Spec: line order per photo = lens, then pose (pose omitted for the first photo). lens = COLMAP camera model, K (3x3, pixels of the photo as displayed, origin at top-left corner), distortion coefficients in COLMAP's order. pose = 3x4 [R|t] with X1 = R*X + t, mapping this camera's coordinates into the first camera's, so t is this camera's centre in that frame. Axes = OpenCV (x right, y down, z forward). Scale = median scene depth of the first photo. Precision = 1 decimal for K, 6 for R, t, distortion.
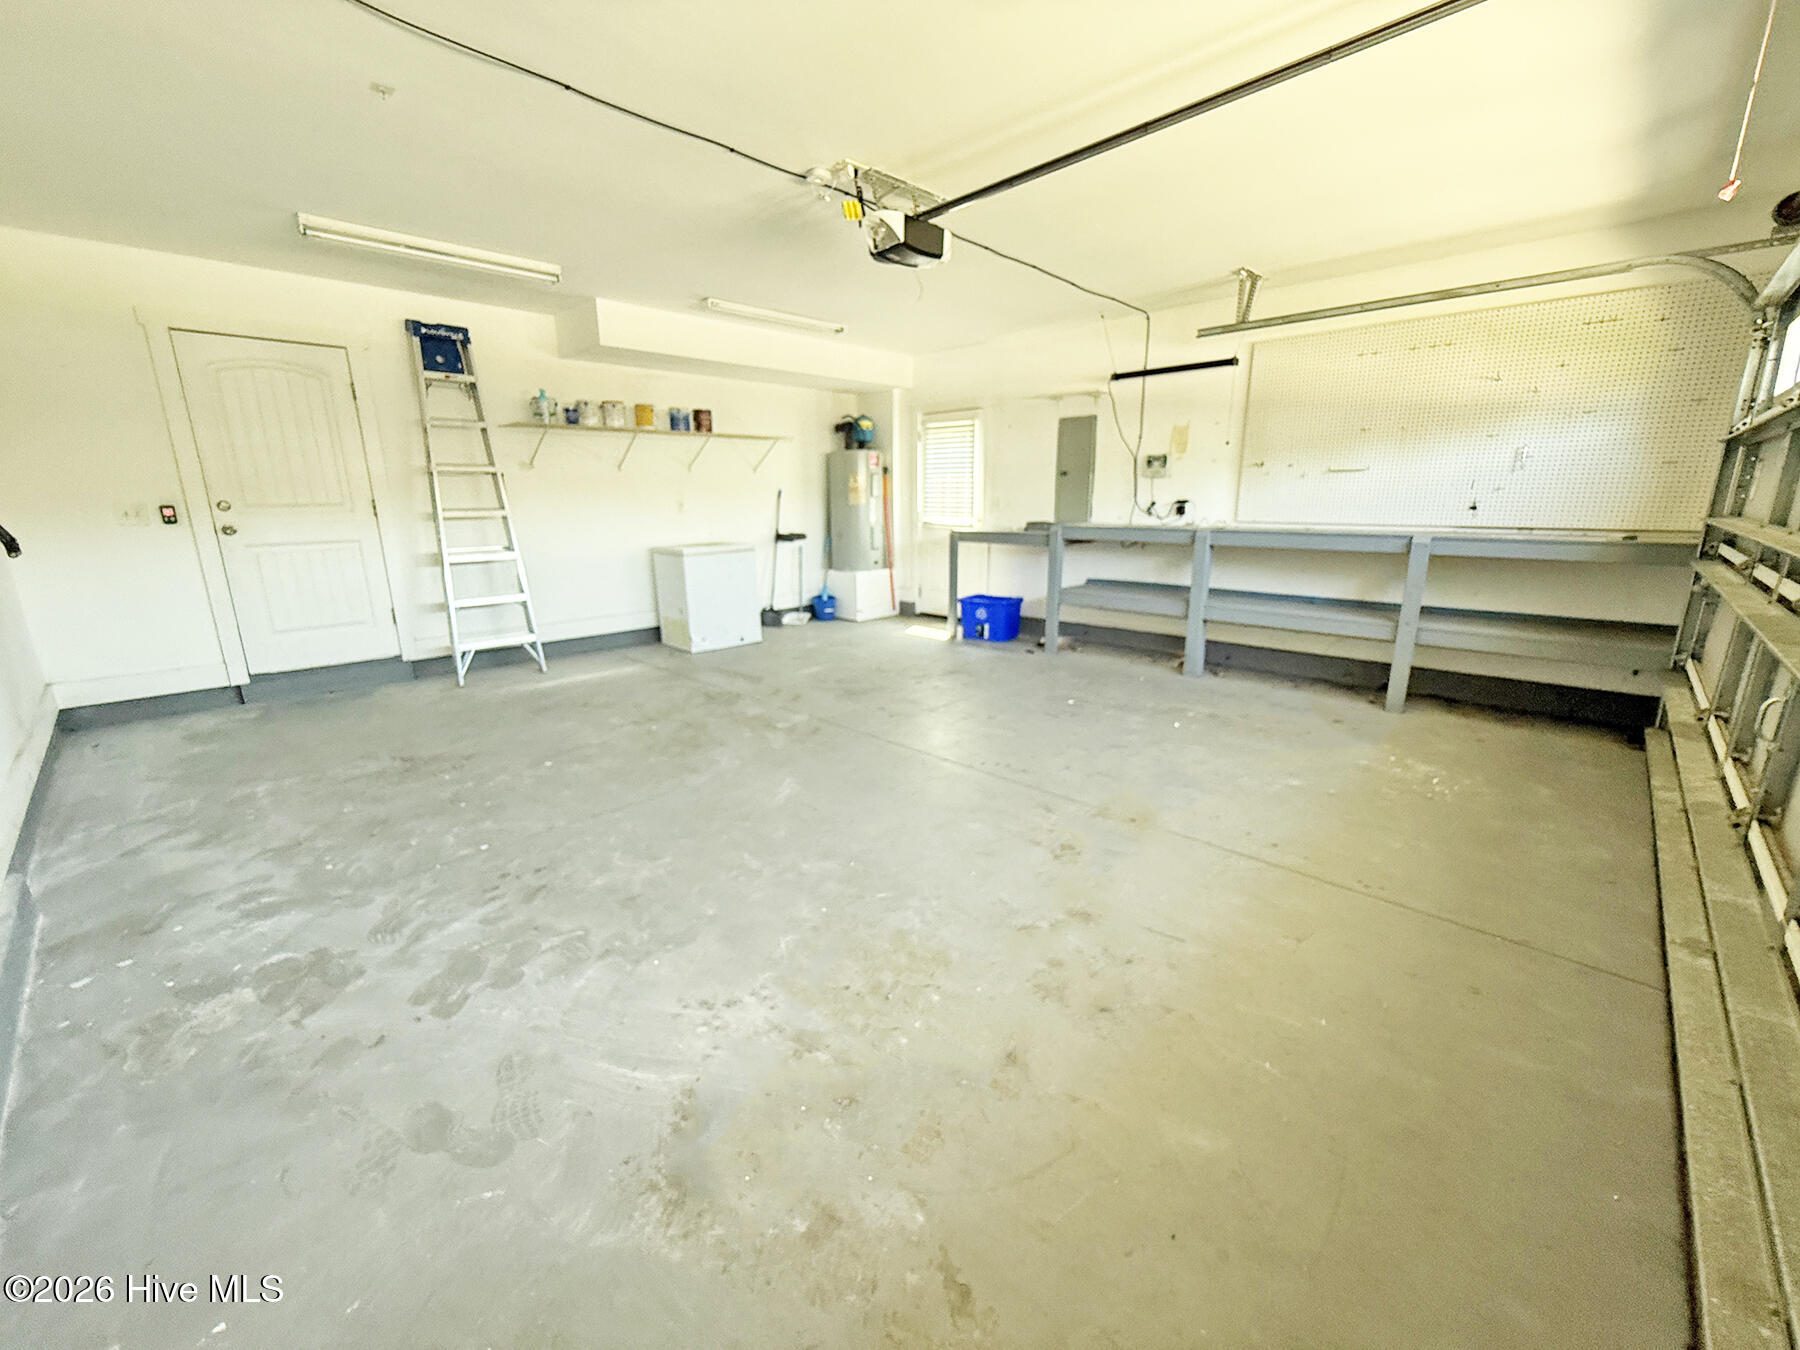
lens RADIAL K [[721.5, 0, 901.9], [0, 721.5, 674.6], [0, 0, 1]] dist [-0.000376, 0.000267]
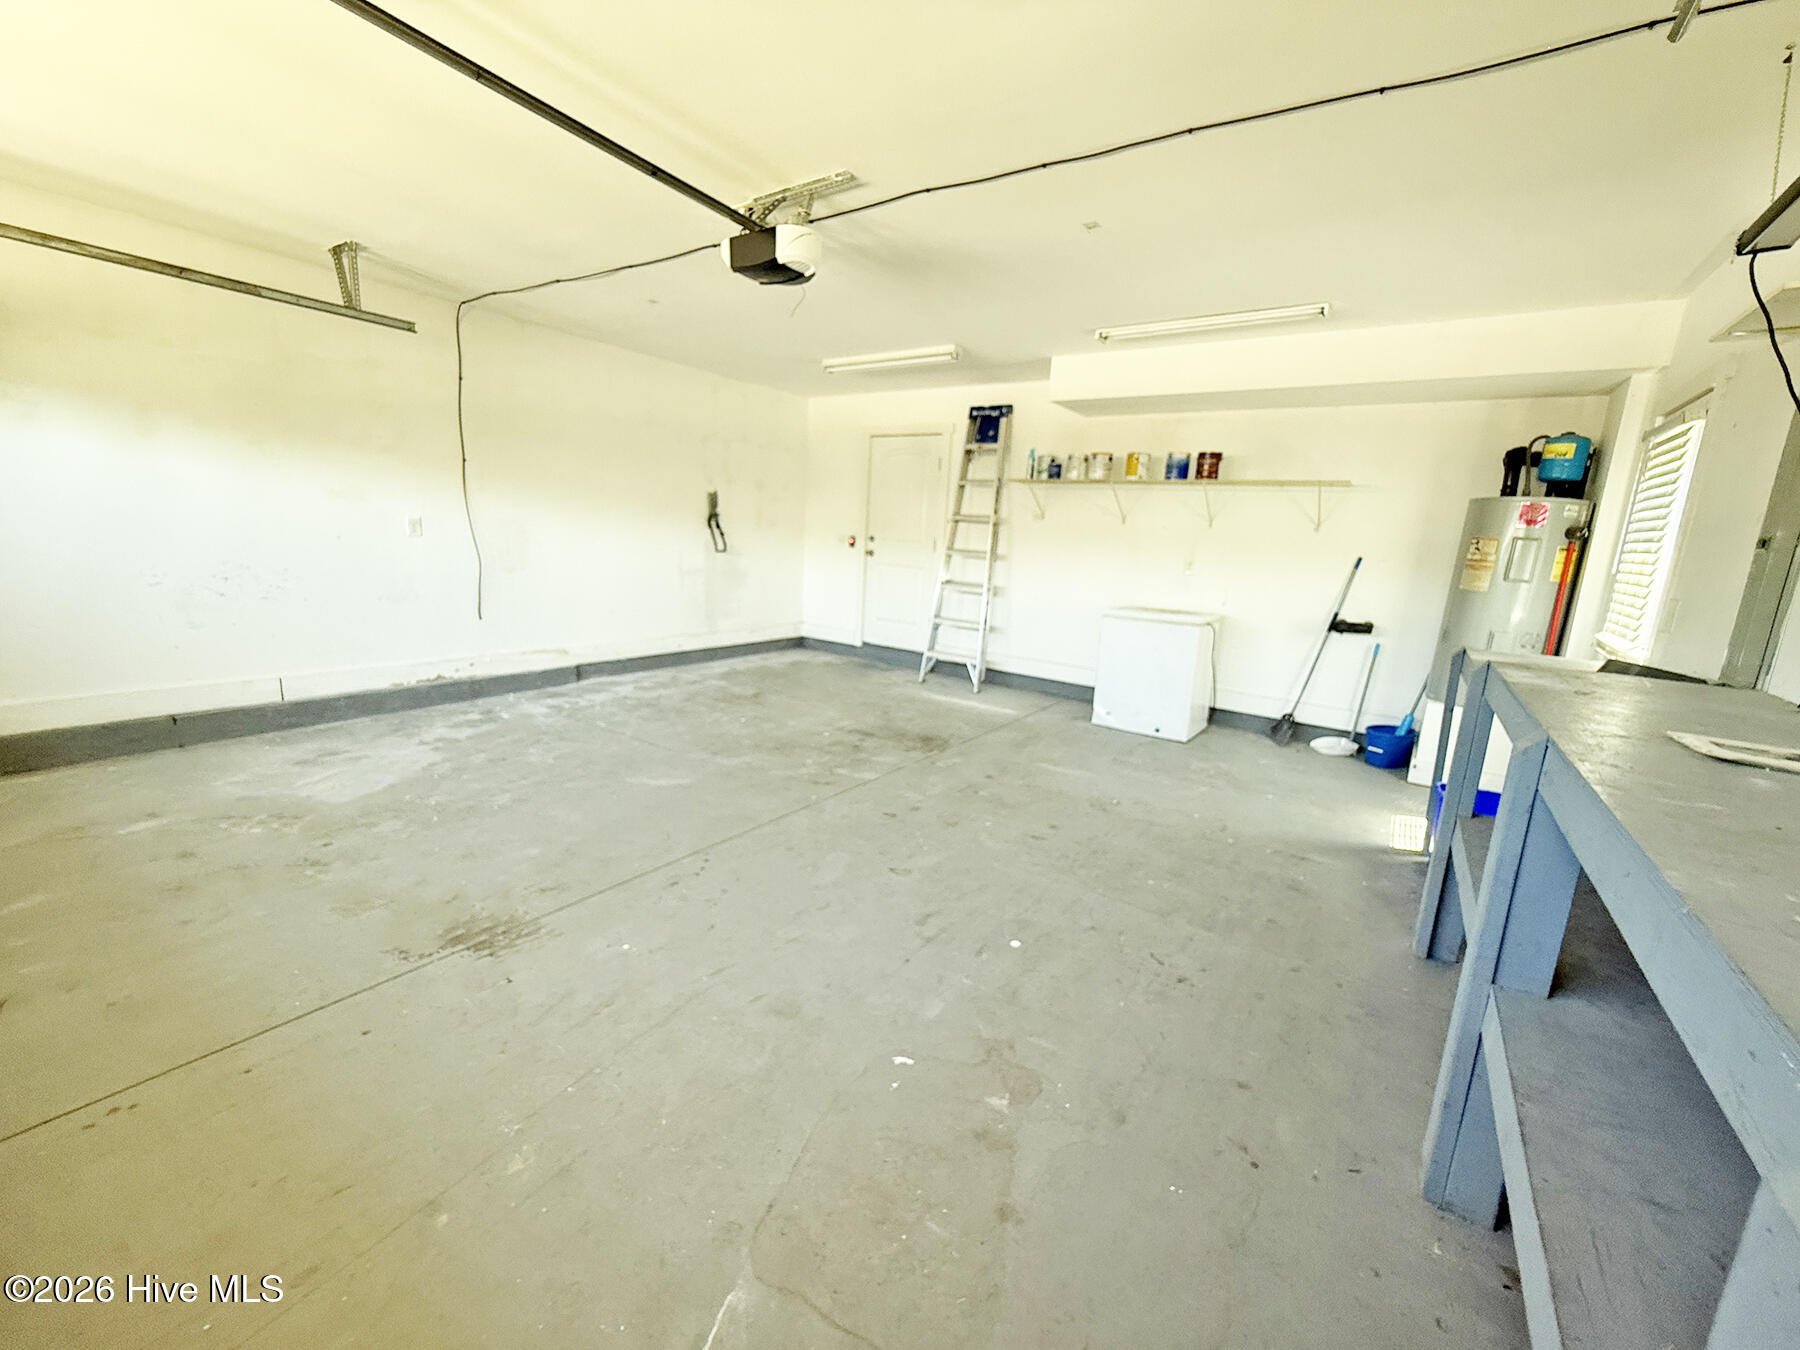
lens RADIAL K [[721.5, 0, 901.9], [0, 721.5, 674.6], [0, 0, 1]] dist [-0.000376, 0.000267]
pose [[0.164171, 0.209511, -0.963926, 0.682708], [-0.293861, 0.943204, 0.154958, -0.204413], [0.941644, 0.257821, 0.216414, 0.744443]]
